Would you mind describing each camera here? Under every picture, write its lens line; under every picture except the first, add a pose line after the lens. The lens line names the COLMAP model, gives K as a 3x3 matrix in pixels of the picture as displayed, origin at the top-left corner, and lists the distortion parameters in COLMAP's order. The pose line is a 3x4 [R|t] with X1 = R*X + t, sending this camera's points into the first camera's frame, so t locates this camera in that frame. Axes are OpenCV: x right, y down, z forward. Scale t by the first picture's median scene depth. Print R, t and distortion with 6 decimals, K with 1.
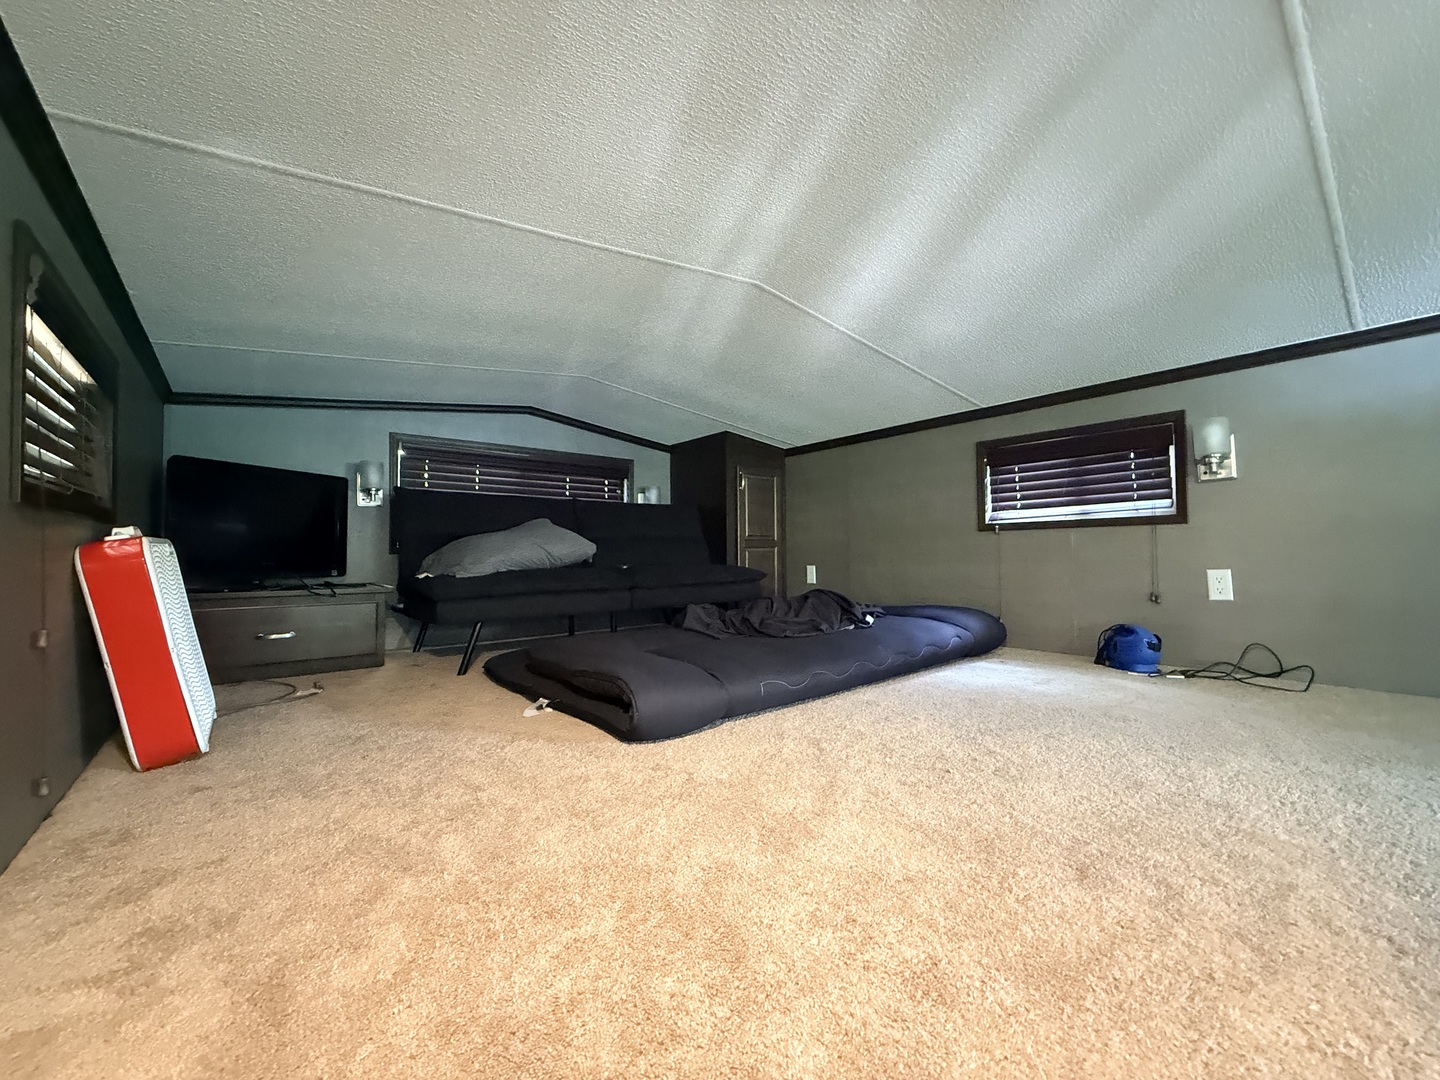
lens RADIAL K [[573.5, 0, 723.6], [0, 573.5, 539.0], [0, 0, 1]] dist [-0.000320, -0.000158]
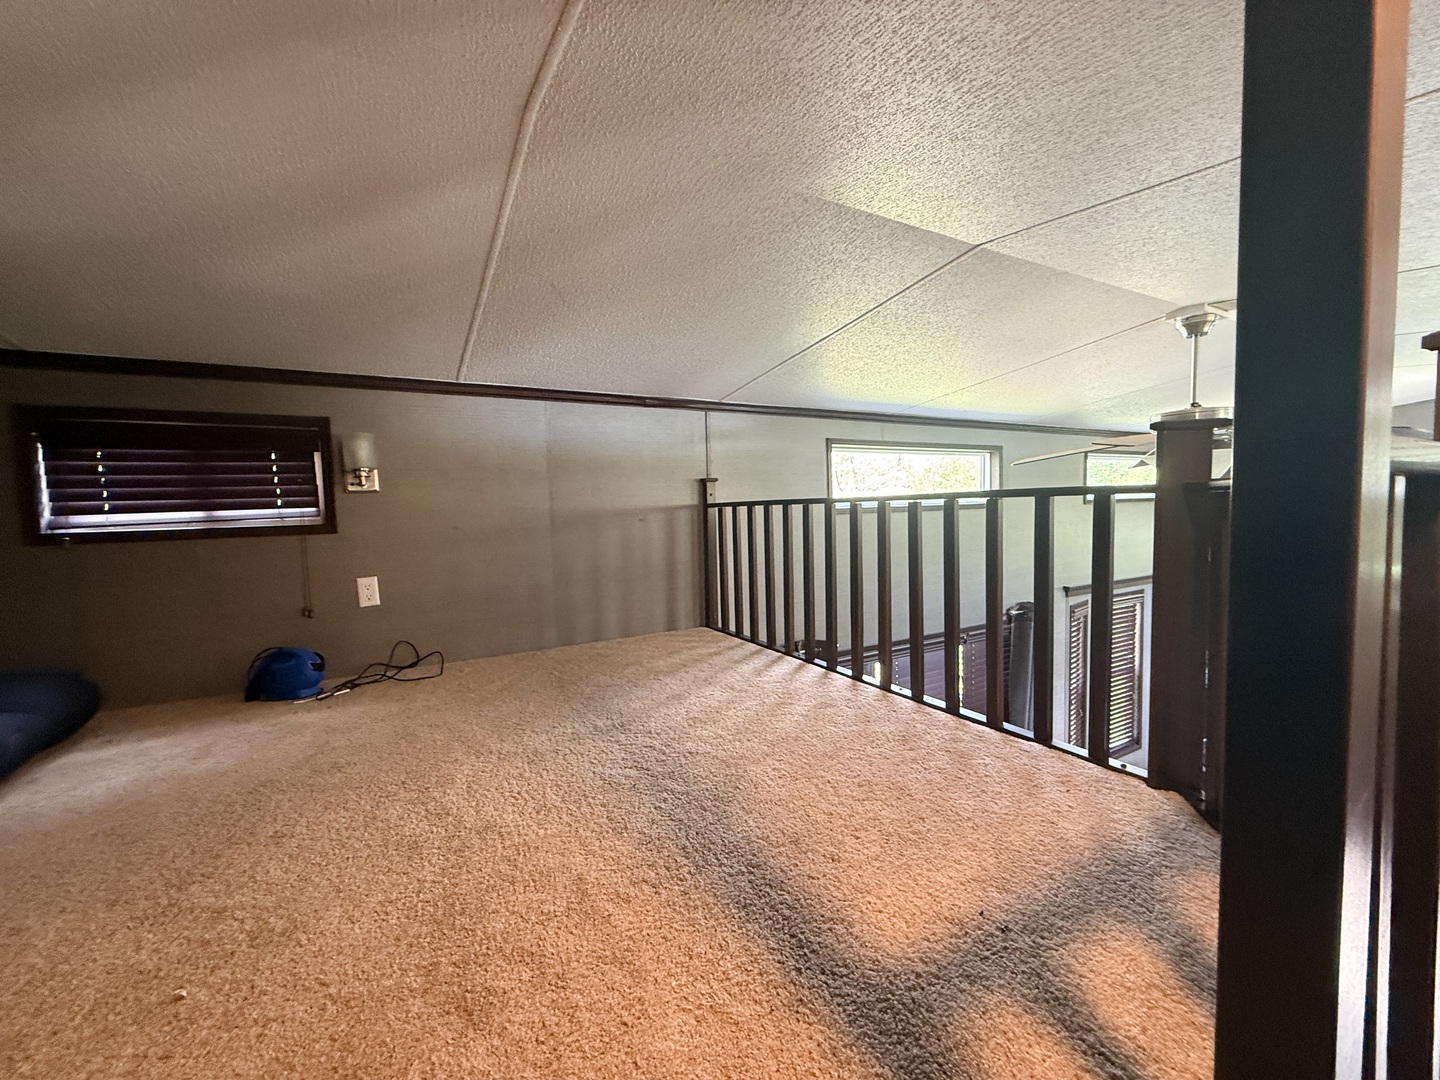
lens RADIAL K [[573.5, 0, 723.3], [0, 573.5, 545.0], [0, 0, 1]] dist [-0.000320, -0.000158]
pose [[0.191128, -0.049267, 0.980328, -0.037561], [0.005124, 0.998776, 0.049195, -0.053556], [-0.981552, -0.004379, 0.191147, 0.156937]]
